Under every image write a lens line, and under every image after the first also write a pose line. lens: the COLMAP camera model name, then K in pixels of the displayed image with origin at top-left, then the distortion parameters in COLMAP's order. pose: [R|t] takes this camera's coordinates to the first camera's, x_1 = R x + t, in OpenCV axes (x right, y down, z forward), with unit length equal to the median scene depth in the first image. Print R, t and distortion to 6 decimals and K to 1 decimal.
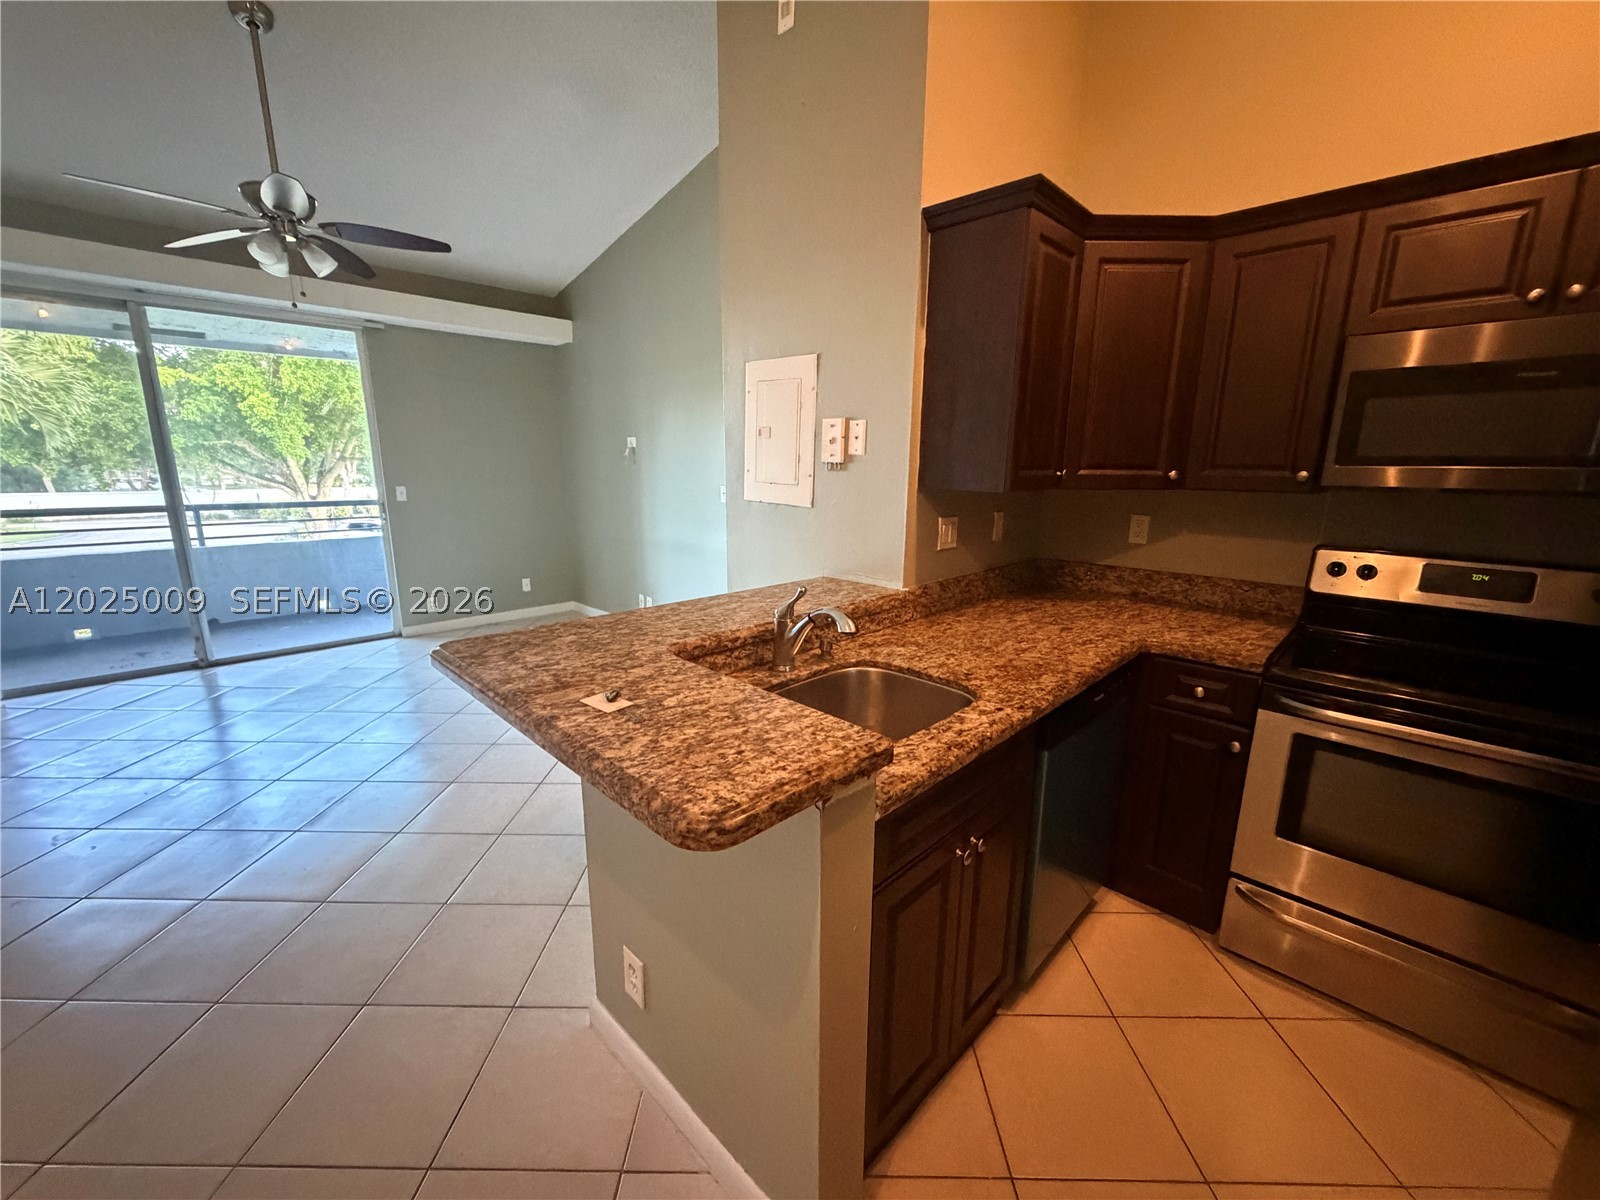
lens RADIAL K [[638.3, 0, 795.4], [0, 638.3, 601.2], [0, 0, 1]] dist [0.000866, -0.000271]
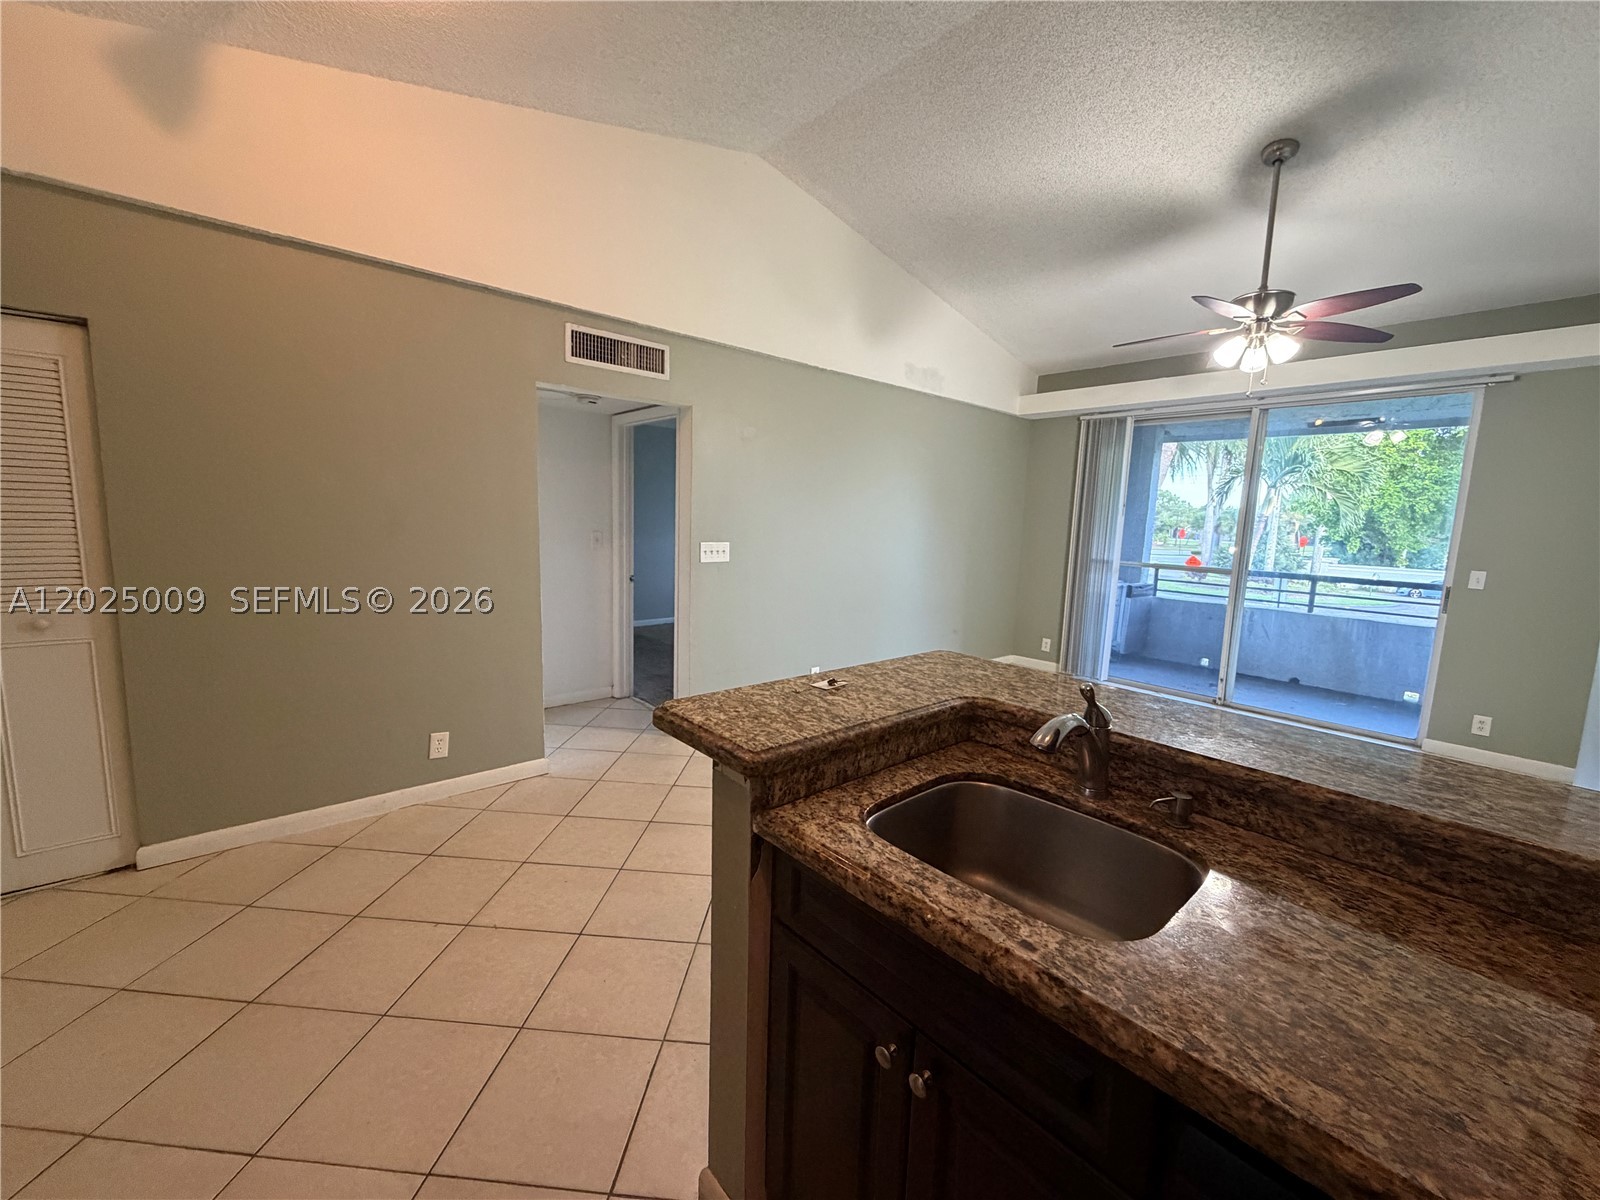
lens RADIAL K [[638.3, 0, 795.4], [0, 638.3, 601.2], [0, 0, 1]] dist [0.000866, -0.000271]
pose [[-0.068905, 0.122652, -0.990055, 0.559499], [-0.245813, 0.959729, 0.136004, -0.098102], [0.966865, 0.252740, -0.035981, 0.485660]]
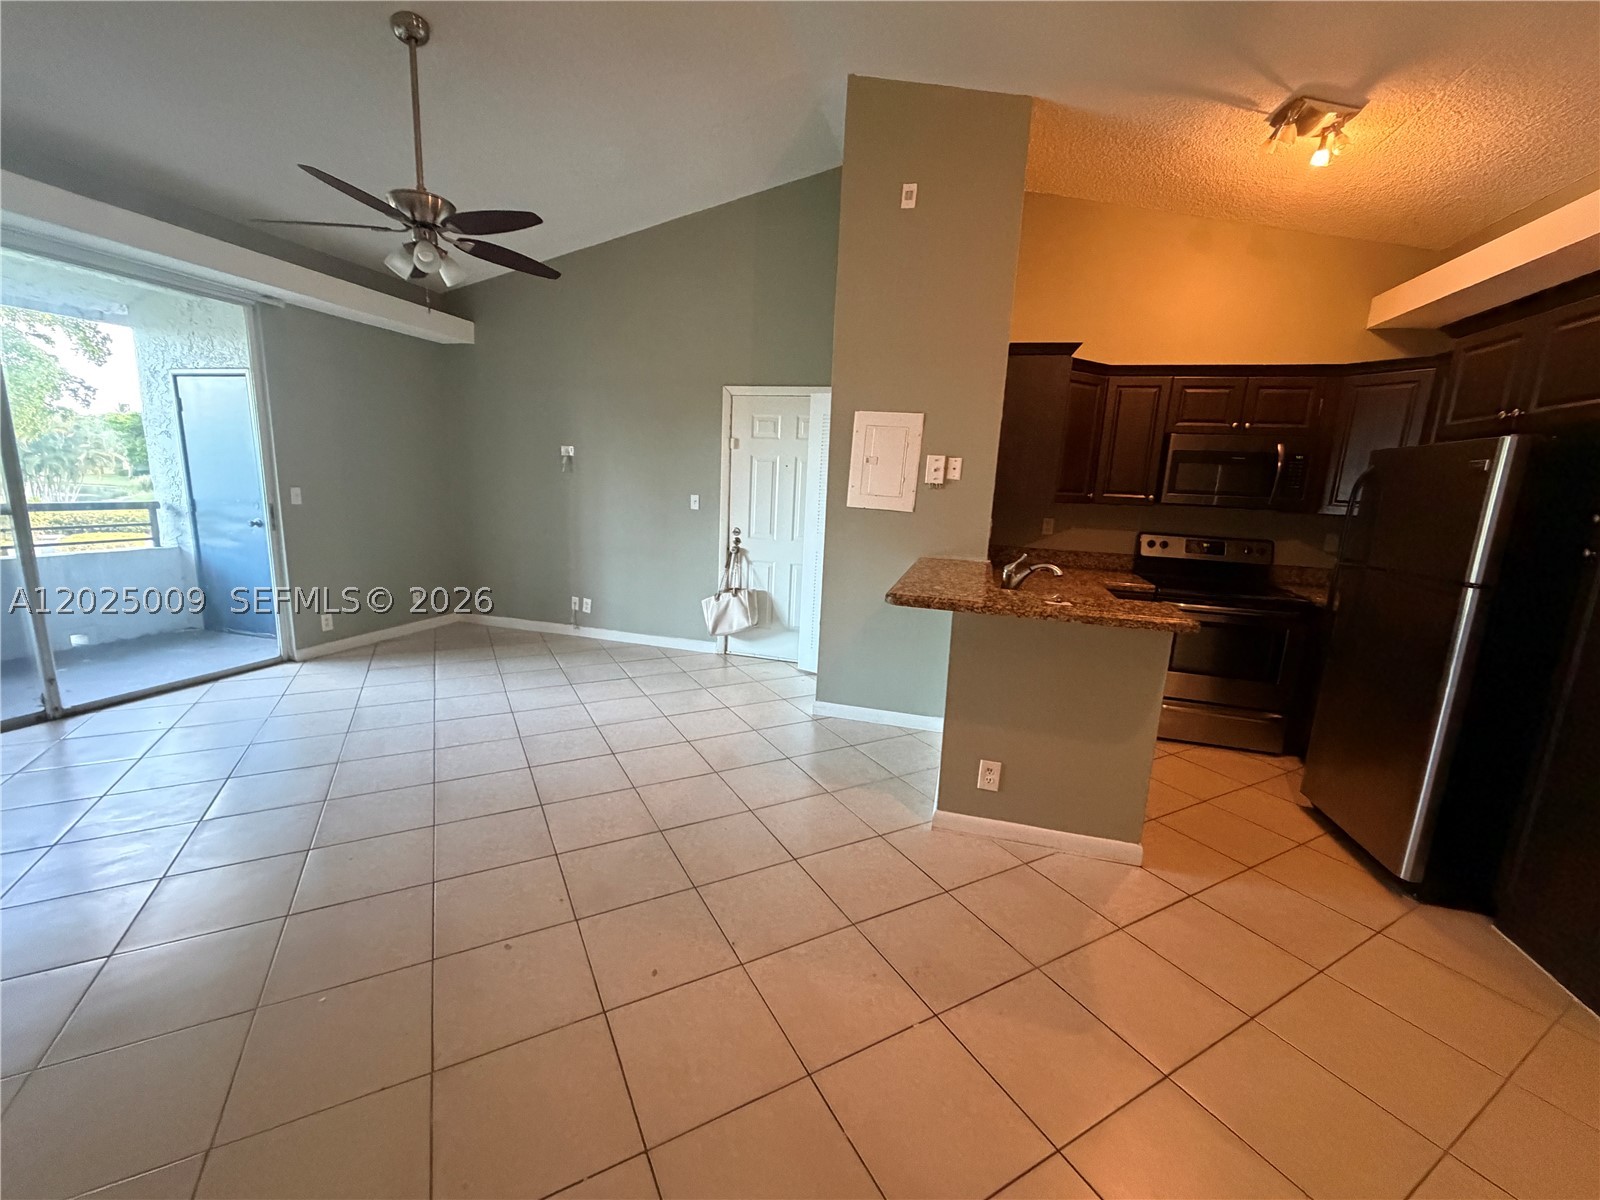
lens RADIAL K [[638.3, 0, 795.4], [0, 638.3, 601.2], [0, 0, 1]] dist [0.000866, -0.000271]
pose [[0.873486, -0.061237, 0.482983, -1.055293], [0.068377, 0.997656, 0.002830, 0.044750], [-0.482024, 0.030552, 0.875625, -0.206672]]
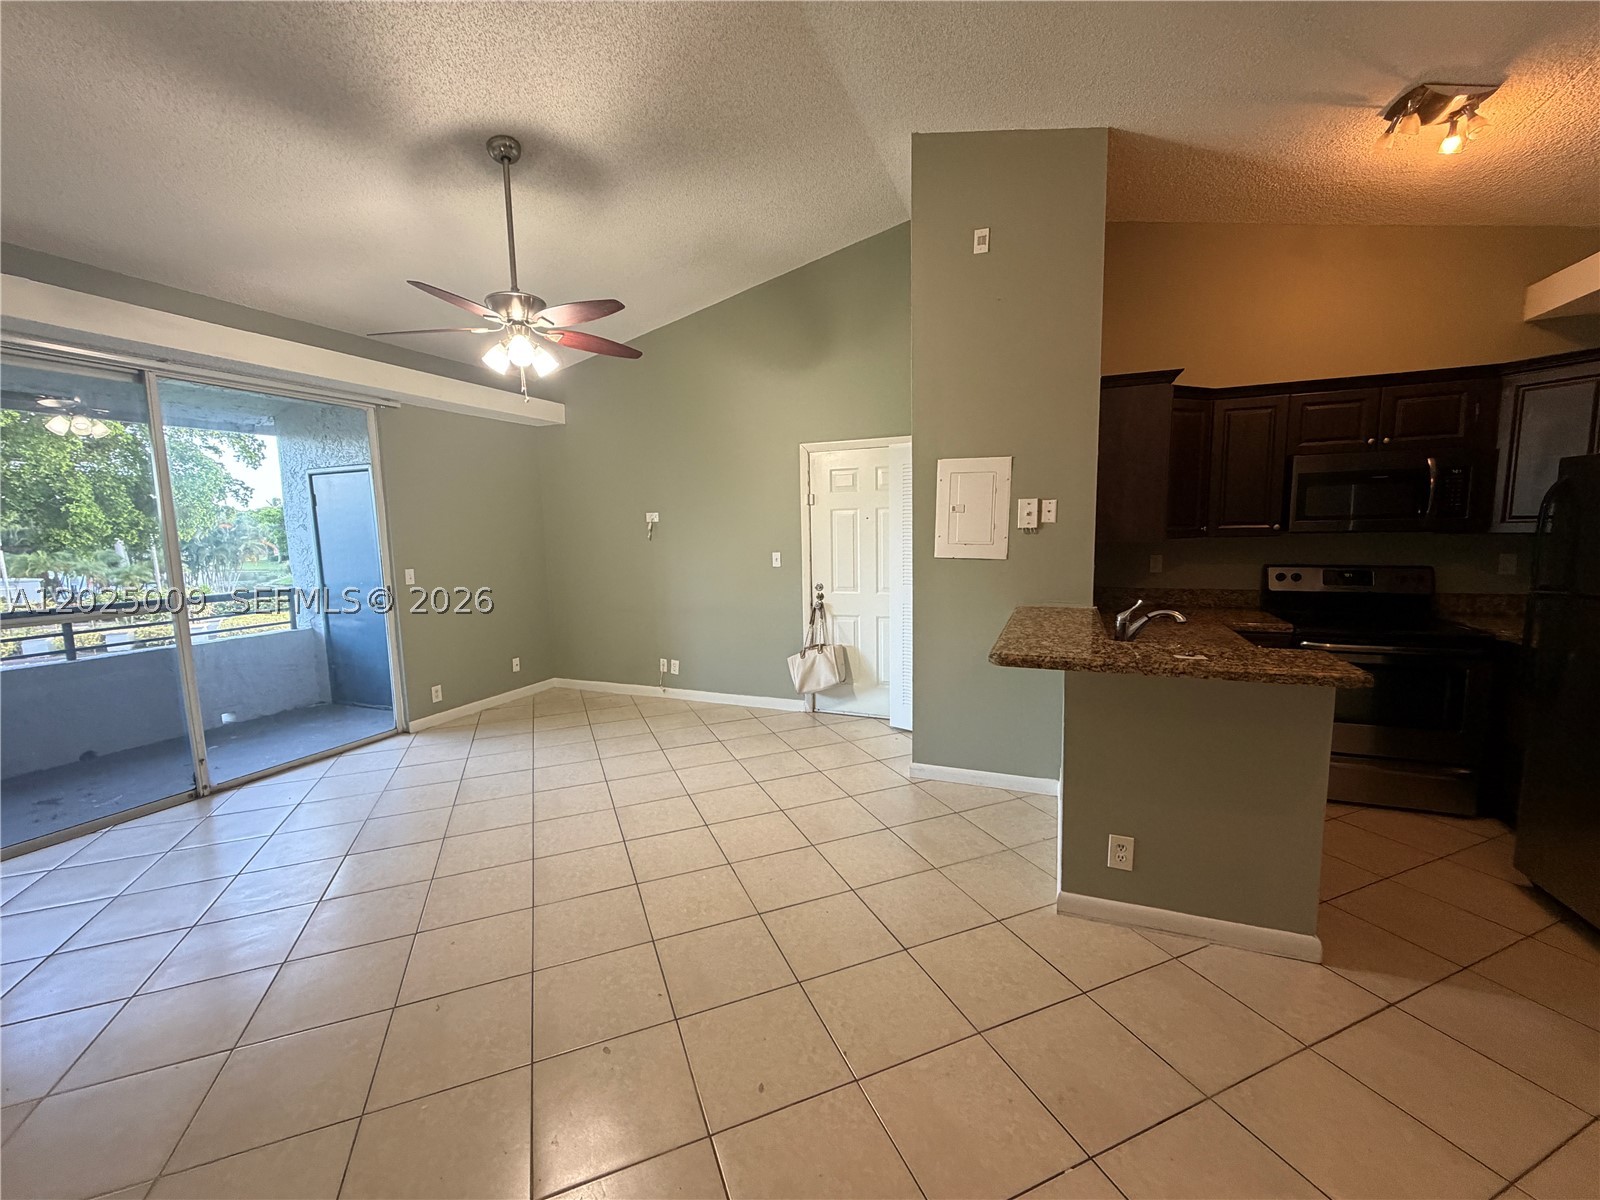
lens RADIAL K [[638.3, 0, 795.4], [0, 638.3, 601.2], [0, 0, 1]] dist [0.000866, -0.000271]
pose [[0.924121, -0.072642, 0.375131, -1.047948], [0.110793, 0.990527, -0.081126, 0.011159], [-0.365684, 0.116532, 0.923415, -0.155091]]
